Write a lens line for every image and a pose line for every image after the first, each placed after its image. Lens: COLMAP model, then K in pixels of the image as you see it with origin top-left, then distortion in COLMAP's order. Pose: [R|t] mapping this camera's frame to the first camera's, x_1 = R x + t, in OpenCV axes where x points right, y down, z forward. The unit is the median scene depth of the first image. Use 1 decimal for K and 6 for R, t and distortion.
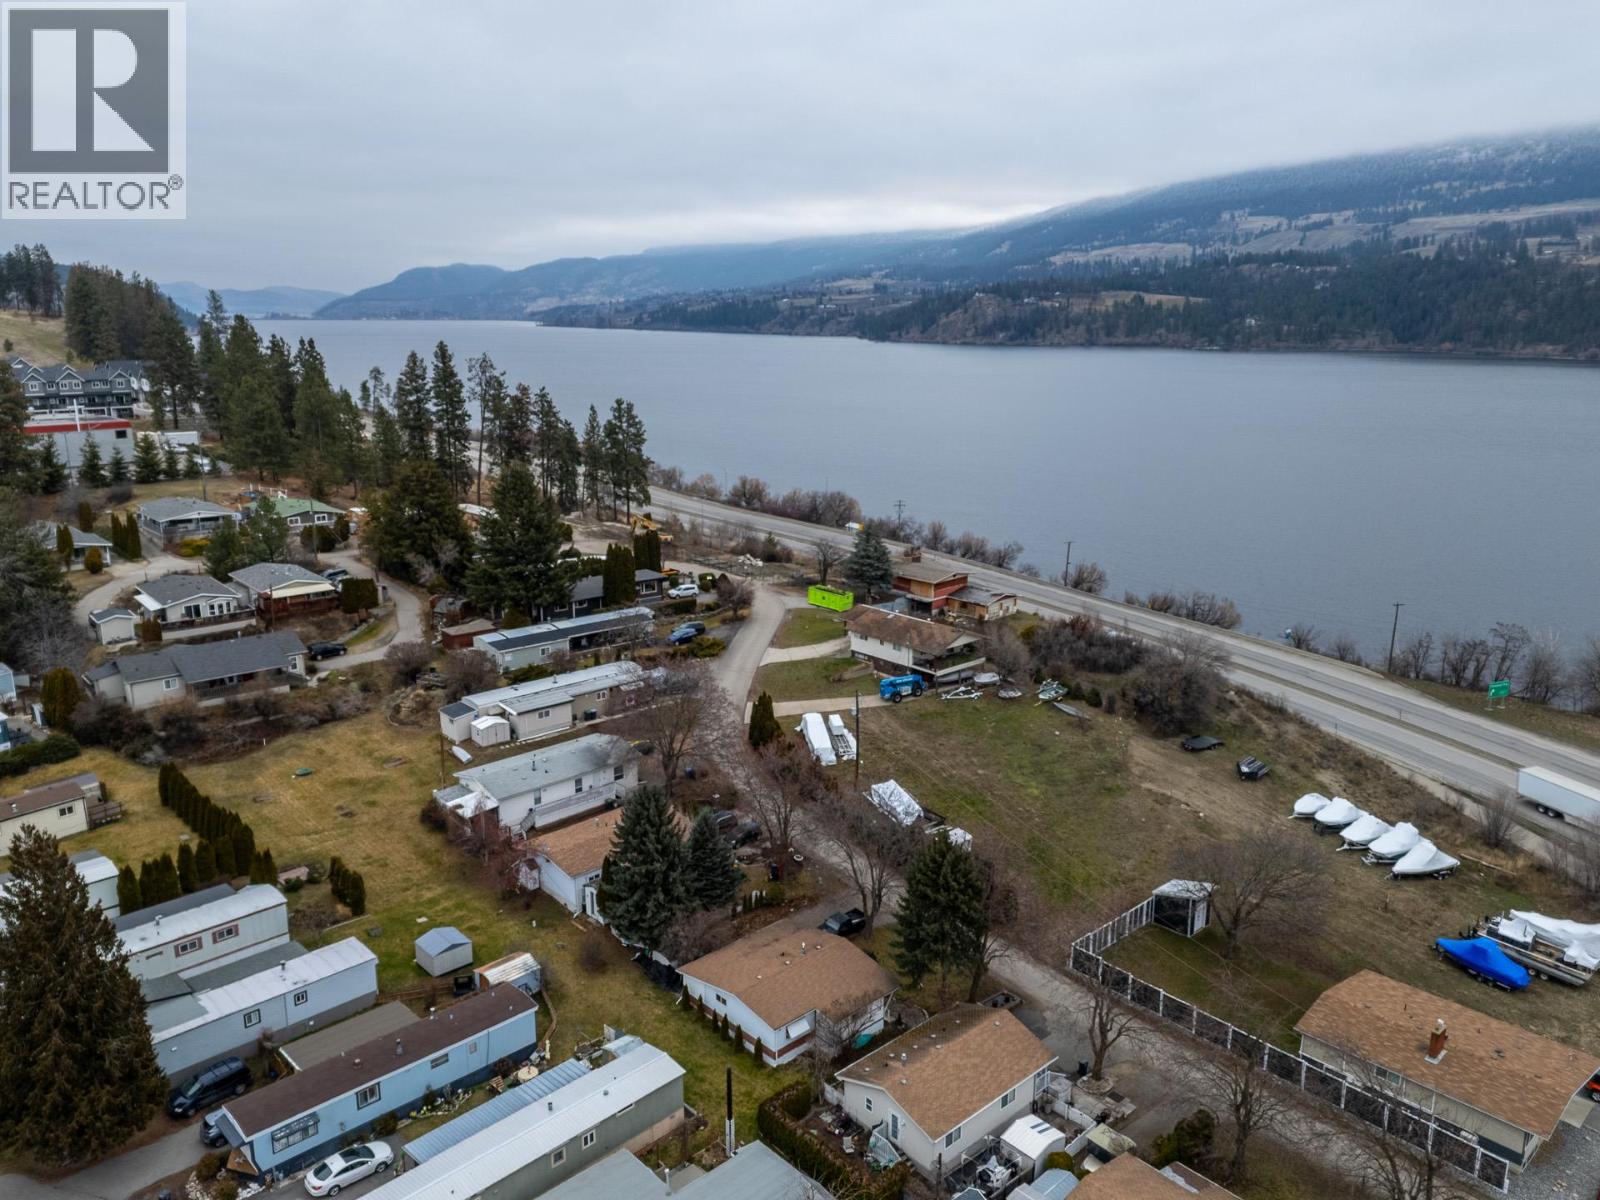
lens RADIAL K [[1173.8, 0, 798.6], [0, 1173.8, 599.2], [0, 0, 1]] dist [0.077759, -0.069964]
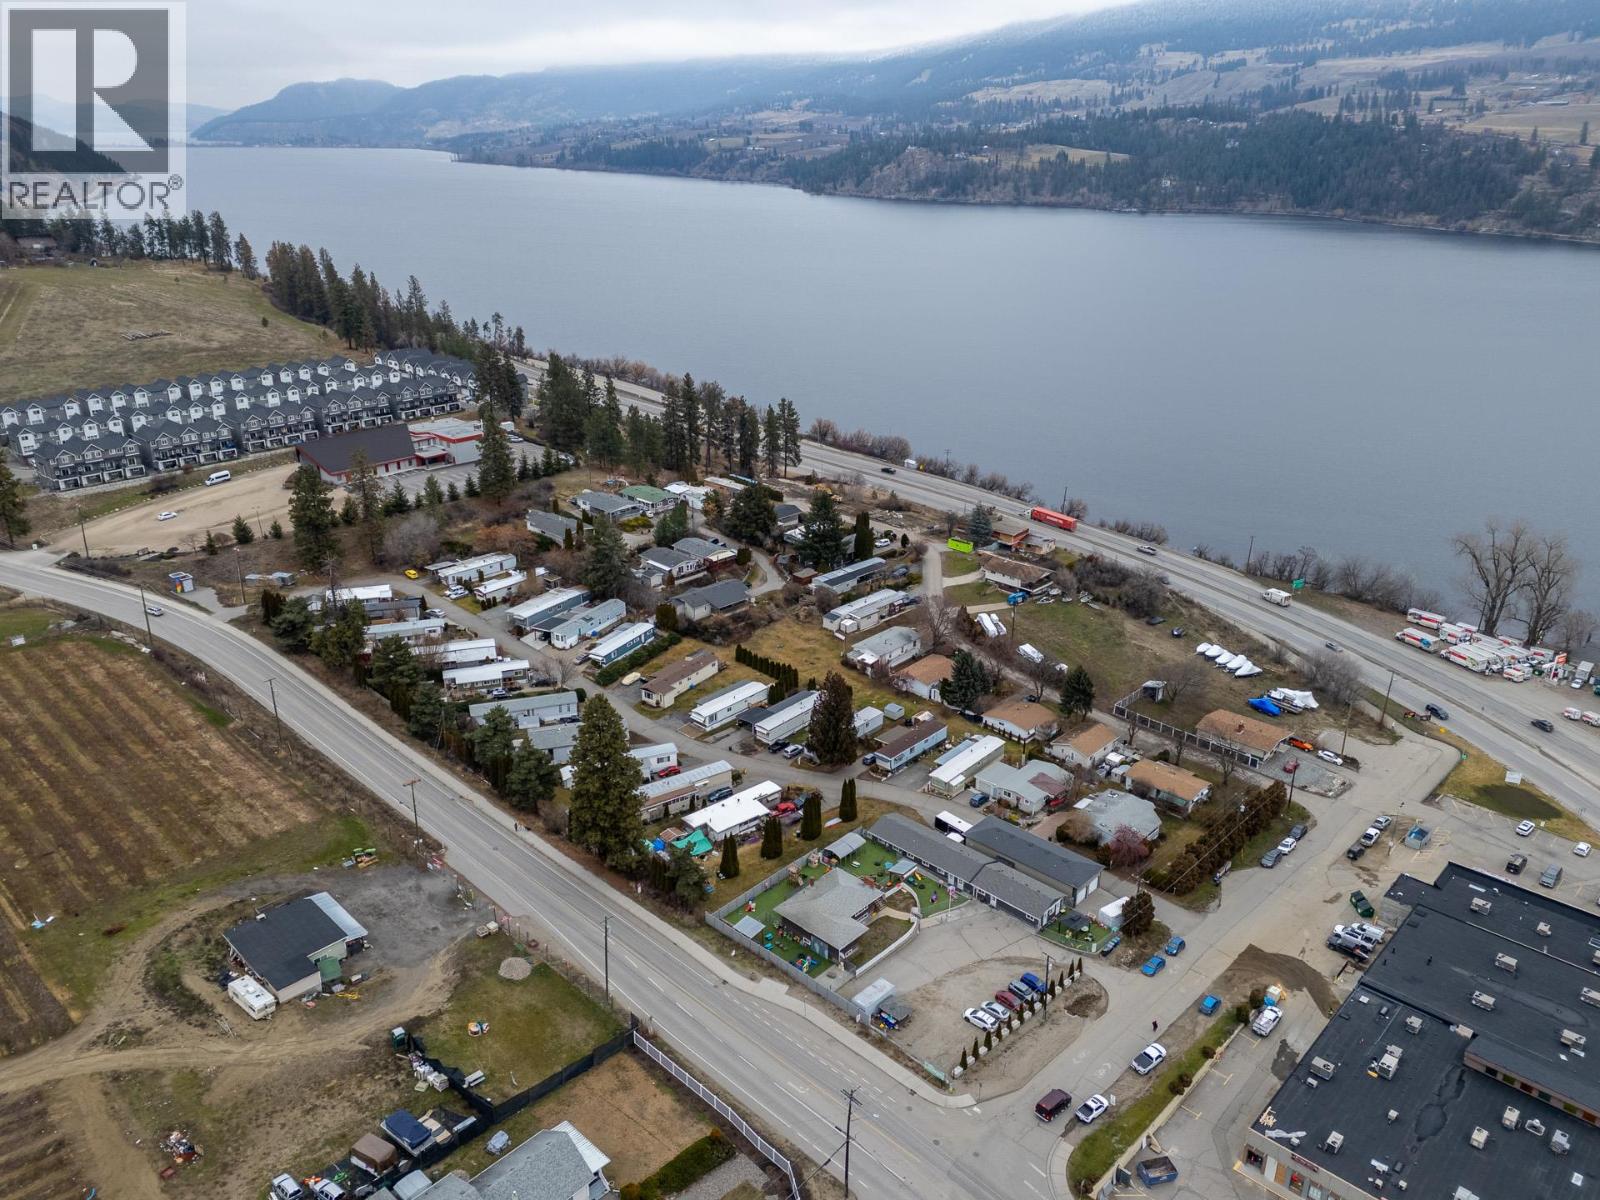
lens RADIAL K [[1173.8, 0, 798.6], [0, 1173.8, 599.2], [0, 0, 1]] dist [0.077759, -0.069964]
pose [[0.997059, -0.024019, 0.072773, -0.295425], [0.013576, 0.989953, 0.140744, -0.145621], [-0.075422, -0.139343, 0.987368, -0.682621]]
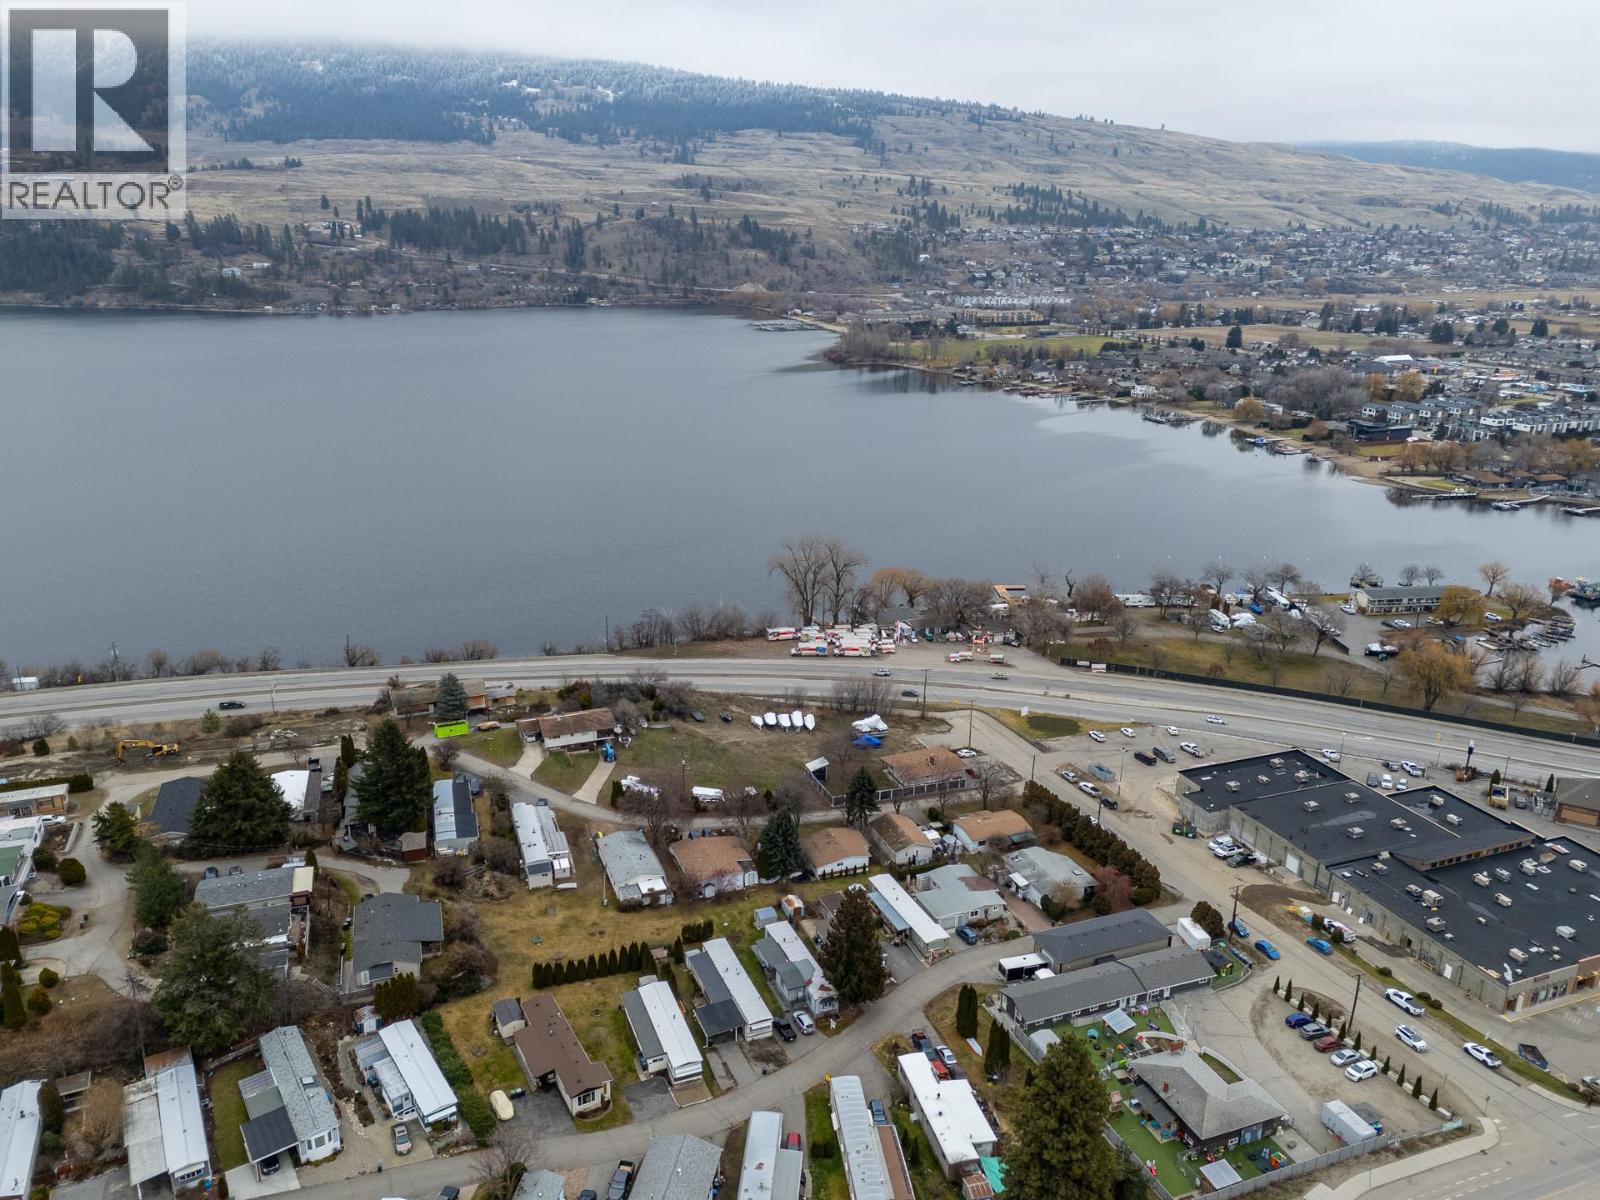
lens RADIAL K [[1173.8, 0, 798.6], [0, 1173.8, 599.2], [0, 0, 1]] dist [0.077759, -0.069964]
pose [[0.353346, -0.283416, 0.891528, -0.852261], [0.207787, 0.952975, 0.220596, -0.304969], [-0.912125, 0.107301, 0.395620, 0.003586]]
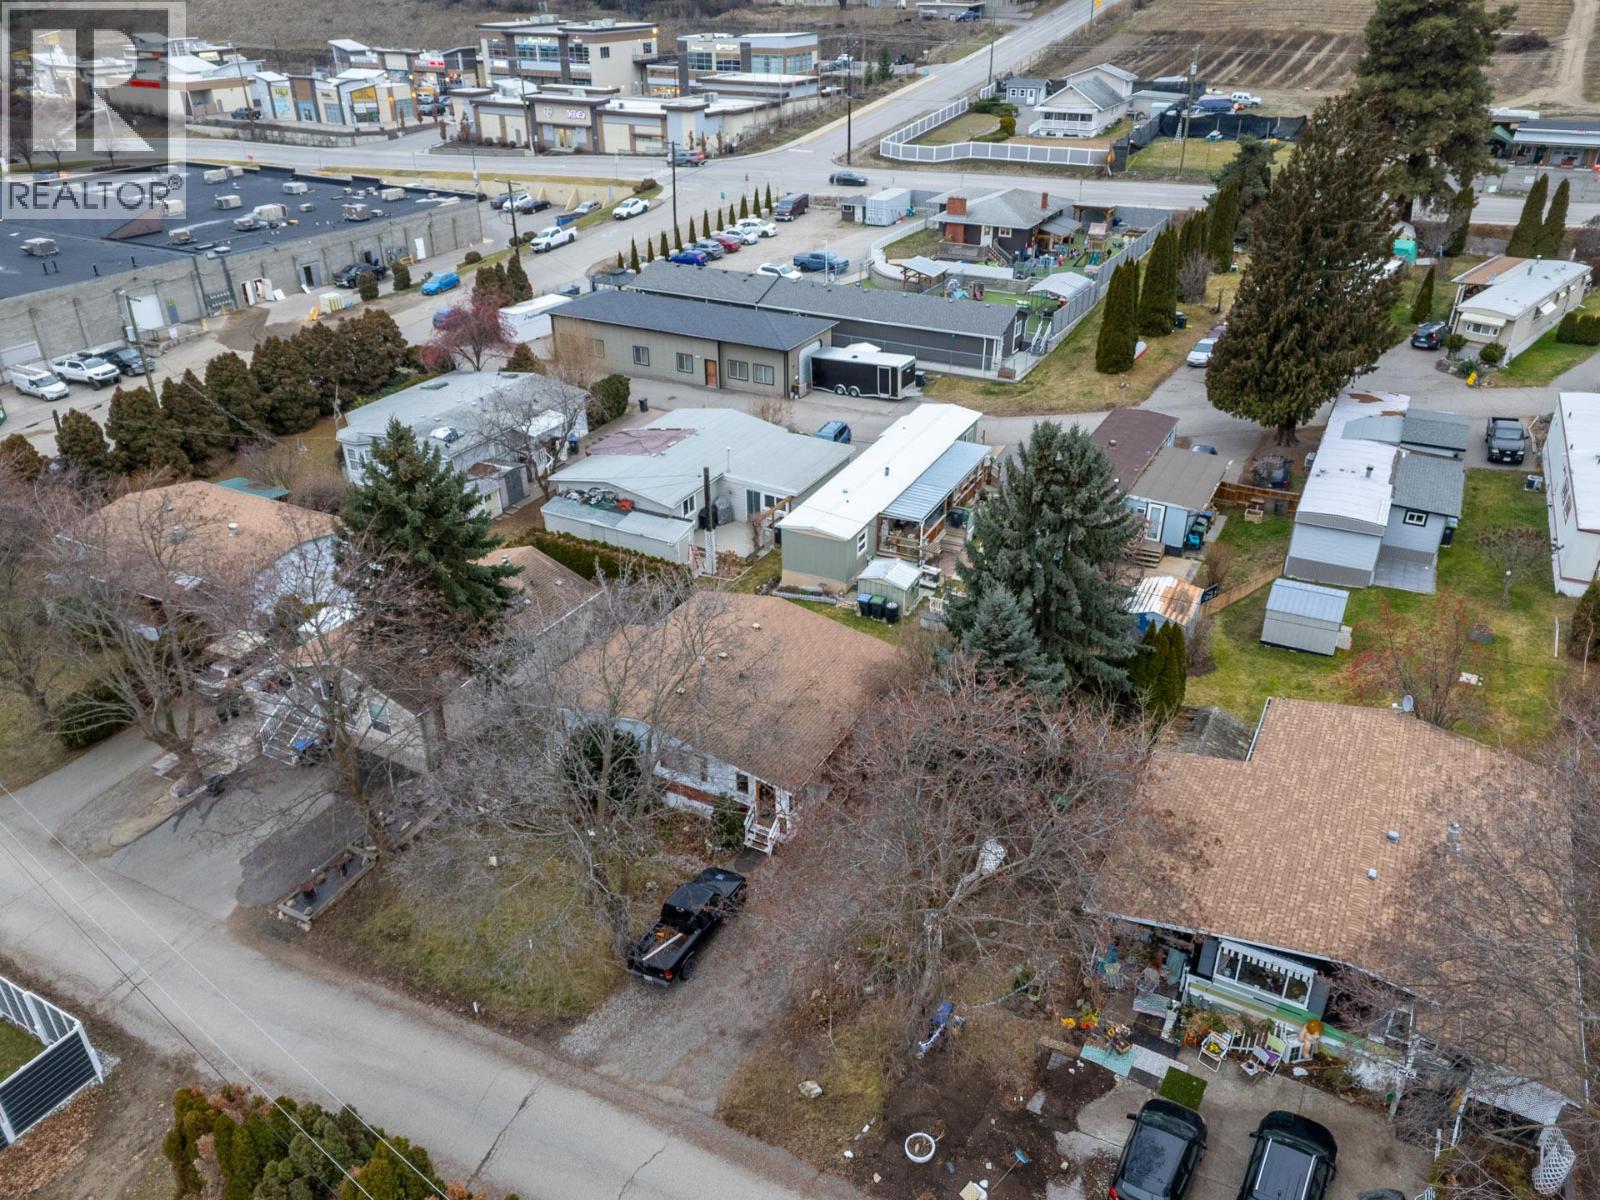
lens RADIAL K [[1173.8, 0, 798.6], [0, 1173.8, 599.2], [0, 0, 1]] dist [0.077759, -0.069964]
pose [[-0.943742, 0.165176, -0.286474, 0.045311], [-0.071935, 0.743021, 0.665391, -0.035920], [0.322763, 0.648565, -0.689338, 0.544139]]
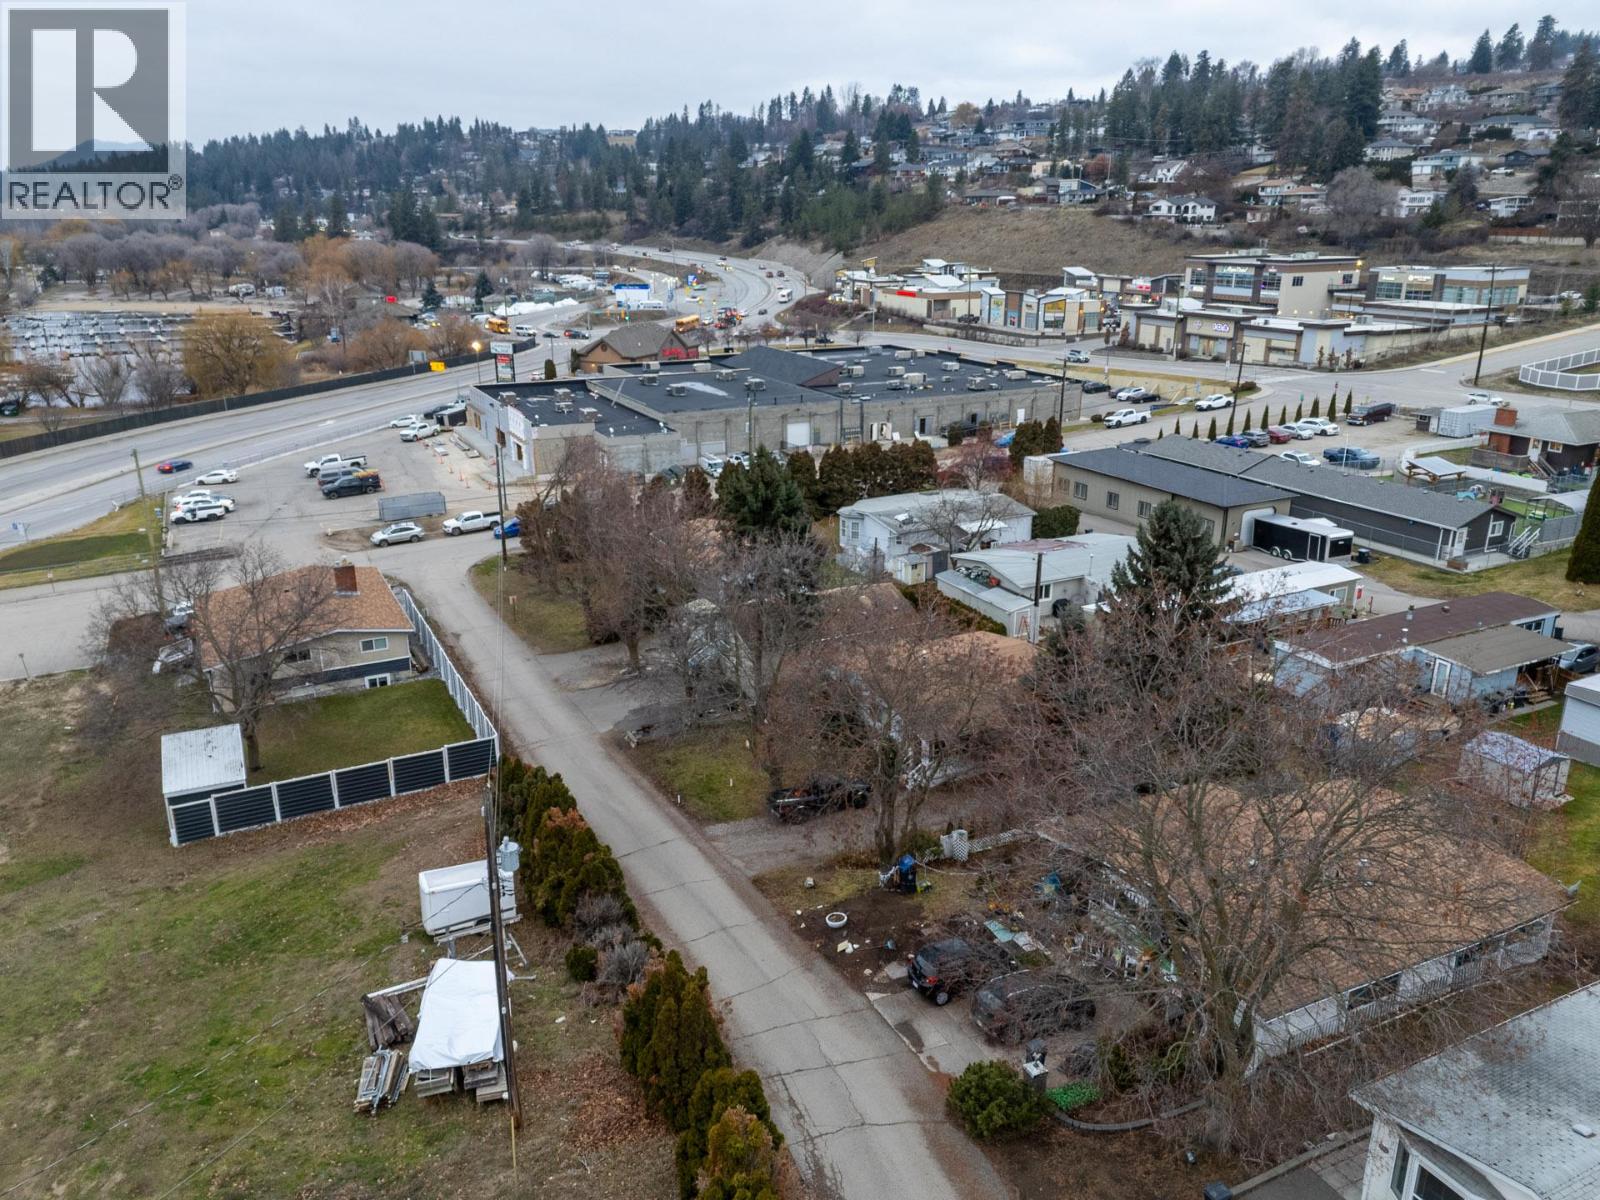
lens RADIAL K [[1173.8, 0, 798.6], [0, 1173.8, 599.2], [0, 0, 1]] dist [0.077759, -0.069964]
pose [[-0.962903, -0.081620, 0.257210, -0.041022], [0.068844, 0.847317, 0.526606, -0.048807], [-0.260920, 0.524778, -0.810265, 0.632427]]
